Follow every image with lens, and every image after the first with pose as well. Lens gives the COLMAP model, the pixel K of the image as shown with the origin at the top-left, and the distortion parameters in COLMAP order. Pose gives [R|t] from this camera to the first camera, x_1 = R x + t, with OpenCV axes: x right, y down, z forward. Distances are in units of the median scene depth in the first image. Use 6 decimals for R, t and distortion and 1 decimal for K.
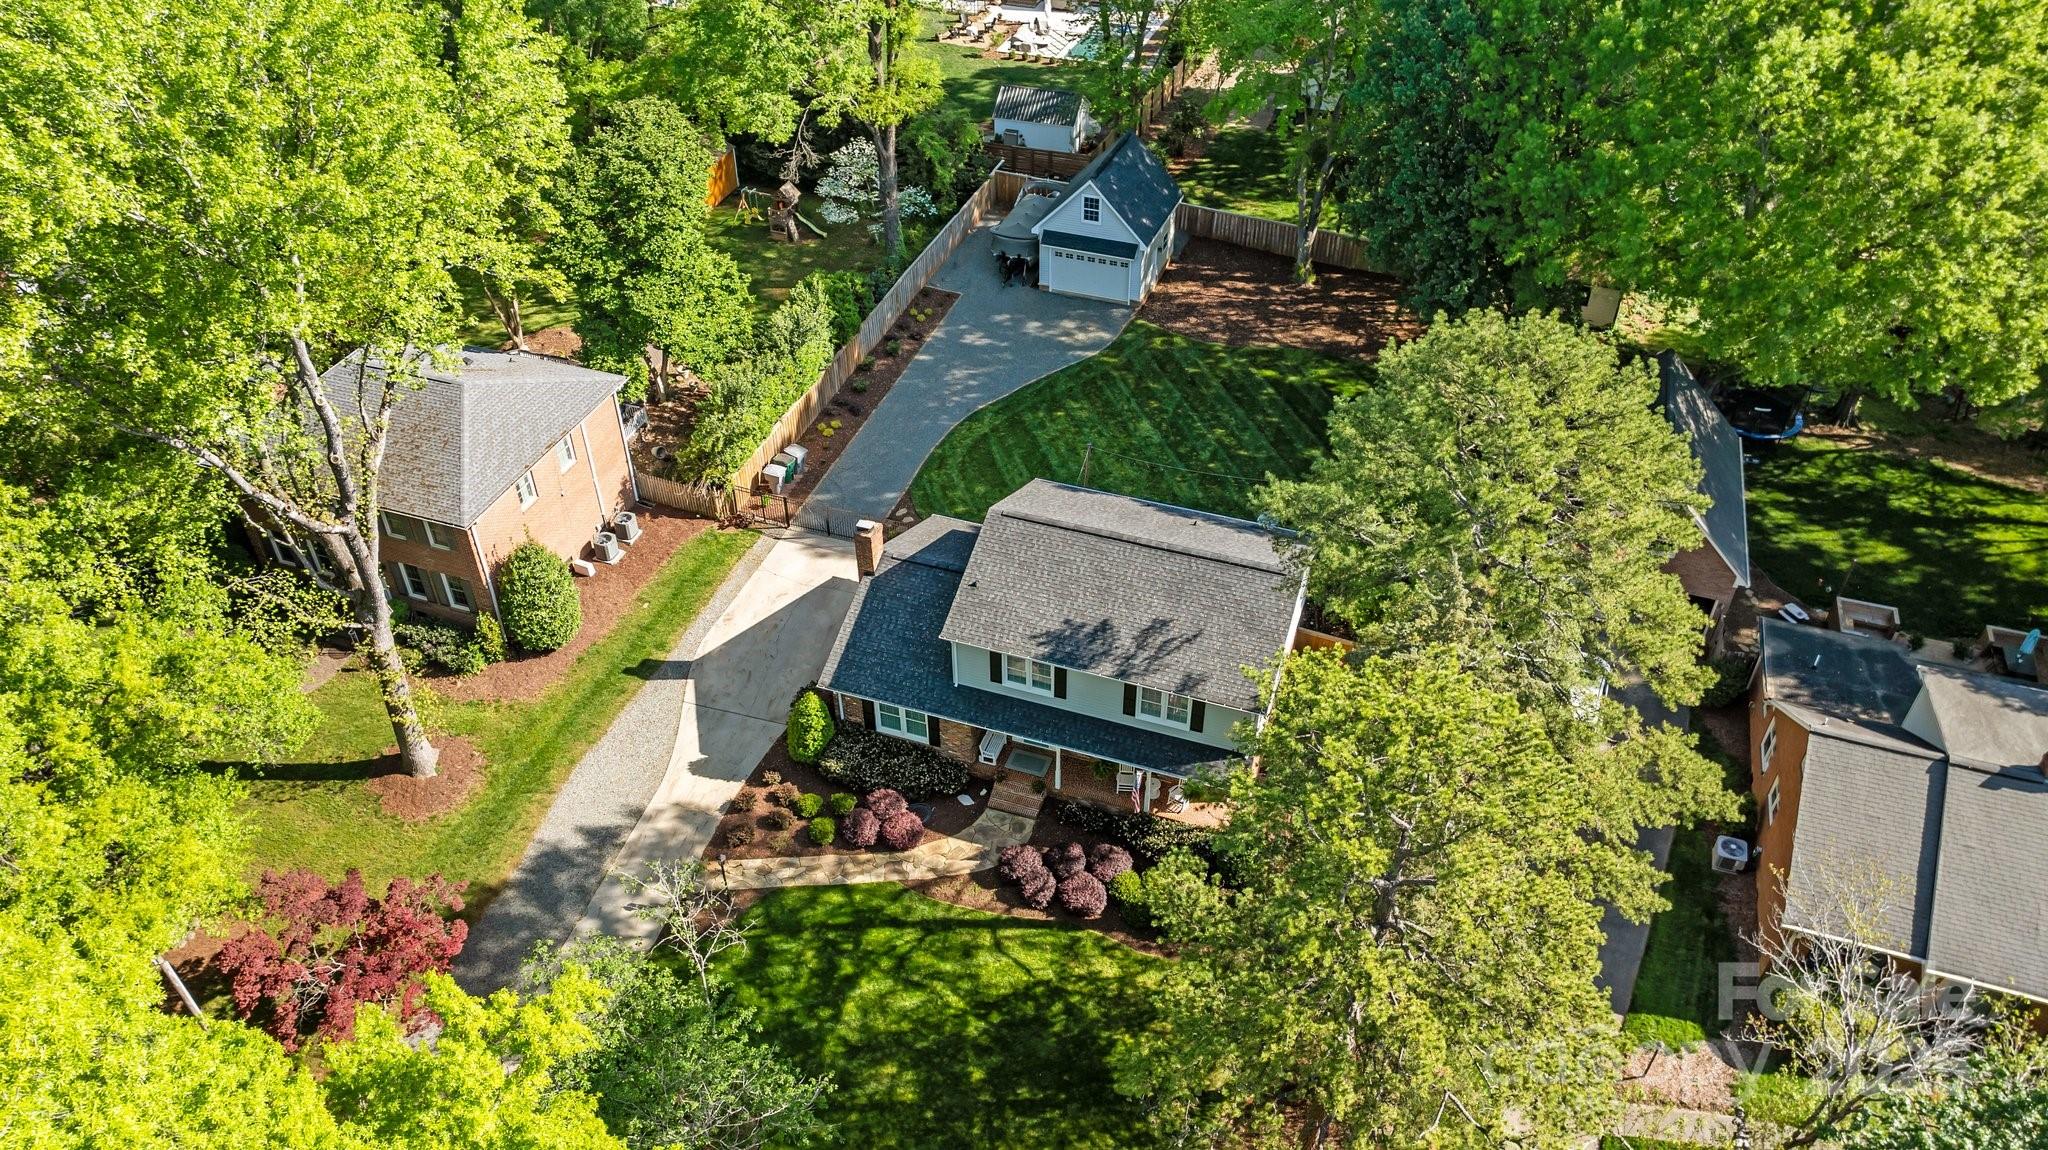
lens RADIAL K [[1491.3, 0, 1023.9], [0, 1491.3, 571.9], [0, 0, 1]] dist [-0.021319, -0.000994]
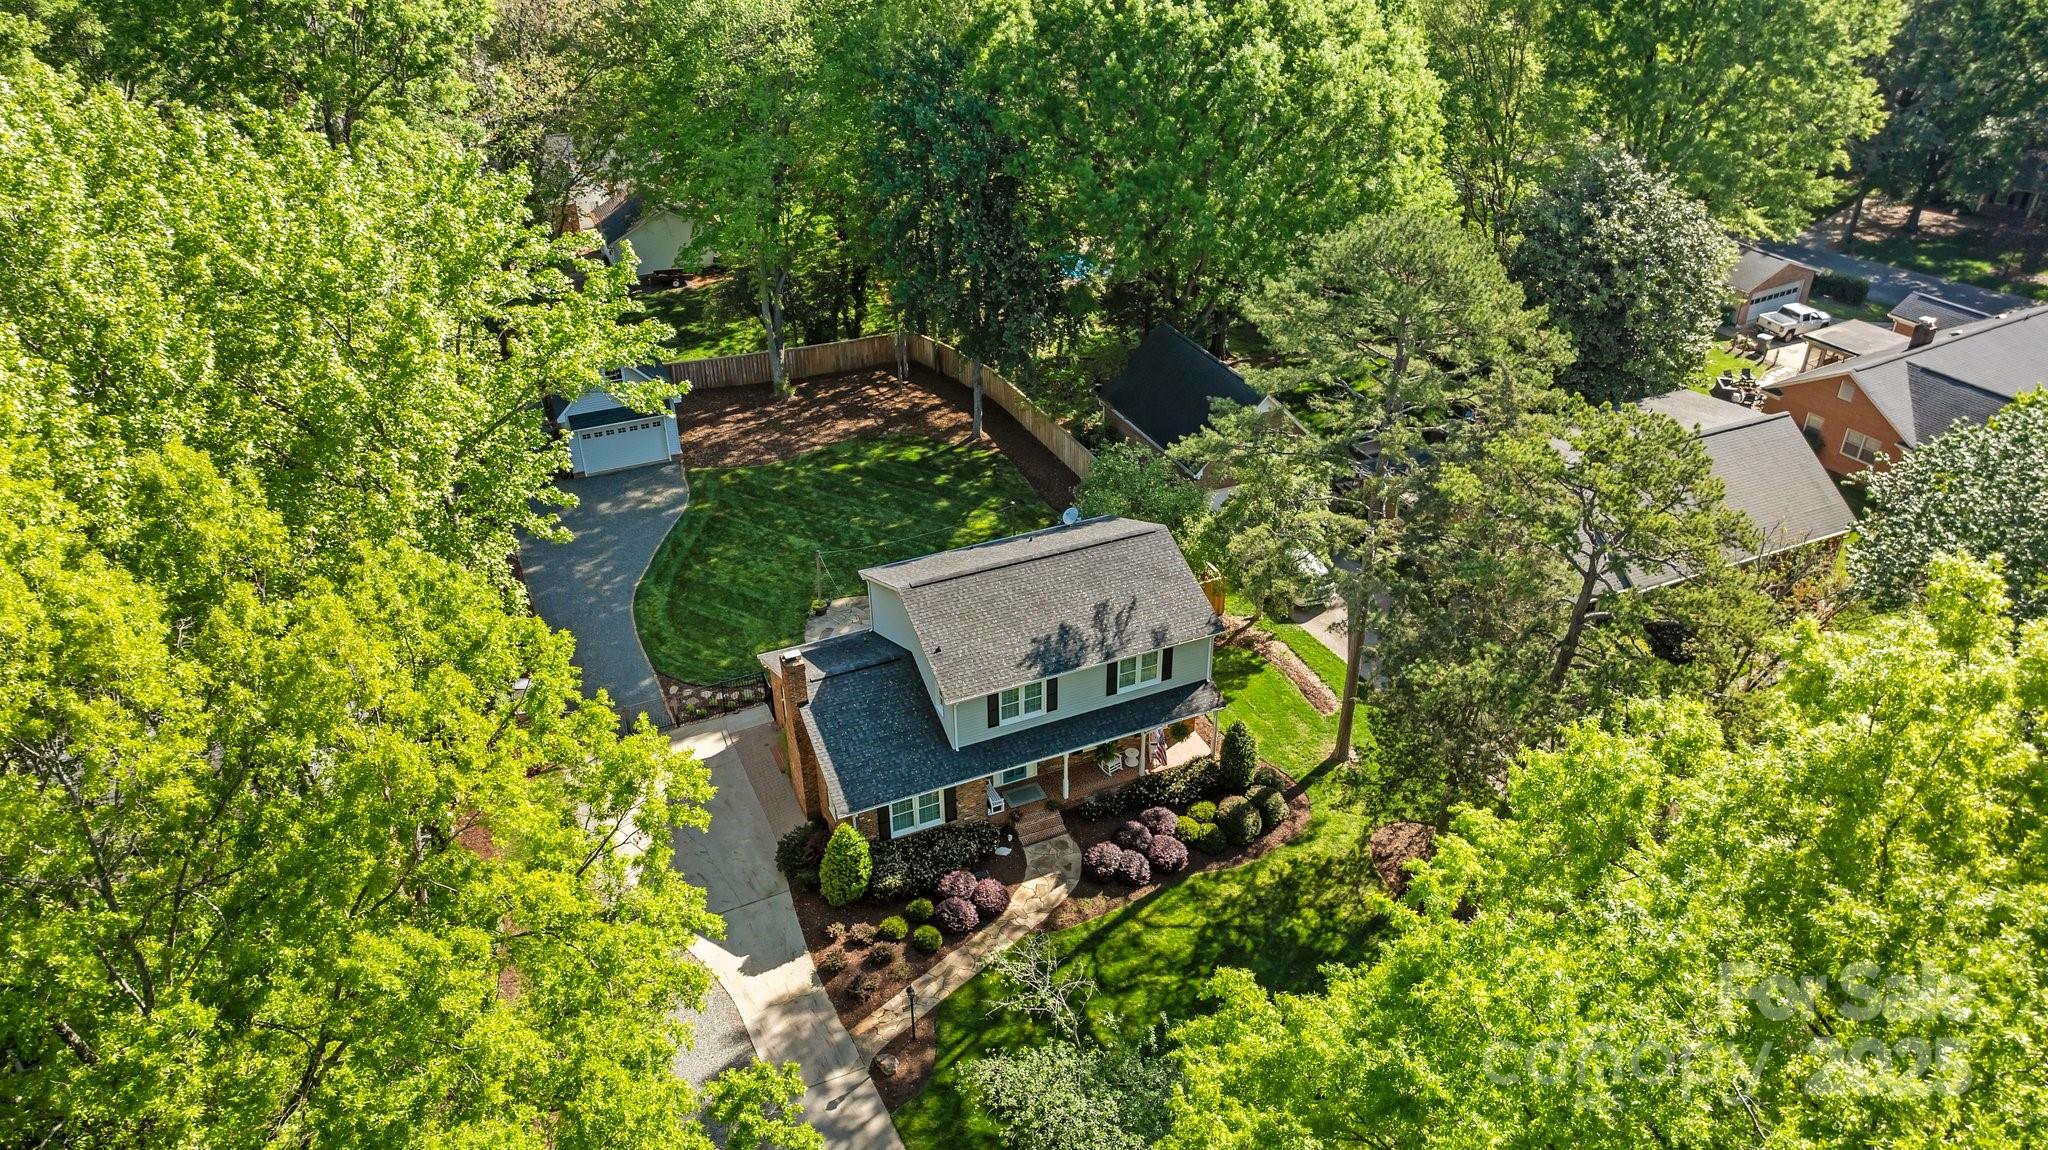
lens RADIAL K [[1491.3, 0, 1029.4], [0, 1491.3, 576.4], [0, 0, 1]] dist [-0.021319, -0.000994]
pose [[0.712909, -0.353743, 0.605497, -0.601757], [0.436517, 0.899621, 0.011623, -0.022060], [-0.548829, 0.256024, 0.795763, 0.128509]]
